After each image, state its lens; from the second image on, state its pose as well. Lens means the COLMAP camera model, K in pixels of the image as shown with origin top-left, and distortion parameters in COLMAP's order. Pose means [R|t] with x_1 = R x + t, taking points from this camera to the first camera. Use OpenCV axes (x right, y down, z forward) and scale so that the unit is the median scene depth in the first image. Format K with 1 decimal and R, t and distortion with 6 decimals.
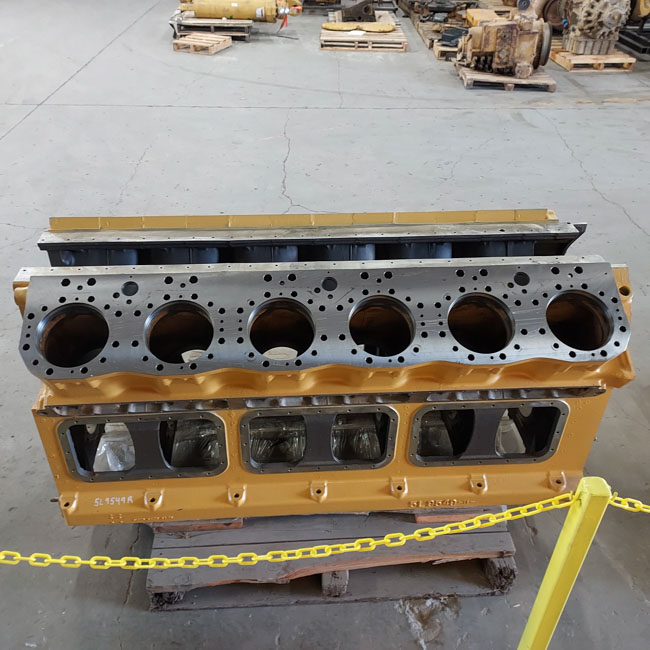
lens RADIAL K [[646.6, 0, 307.8], [0, 646.6, 325.2], [0, 0, 1]] dist [0.075021, -0.106206]
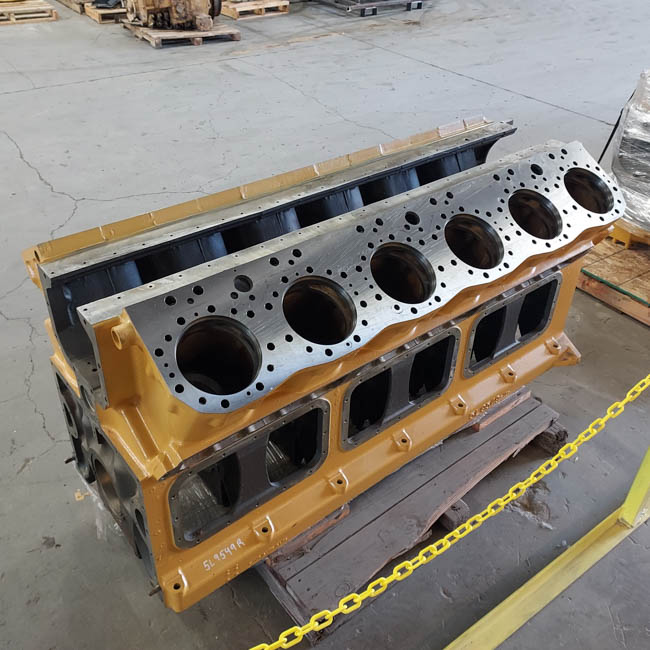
lens RADIAL K [[686.1, 0, 324.9], [0, 686.1, 306.6], [0, 0, 1]] dist [0.085551, -0.135779]
pose [[0.809702, -0.320560, 0.491553, -0.171671], [0.322103, 0.942940, 0.084346, -0.018764], [-0.490543, 0.090036, 0.866753, 0.050370]]
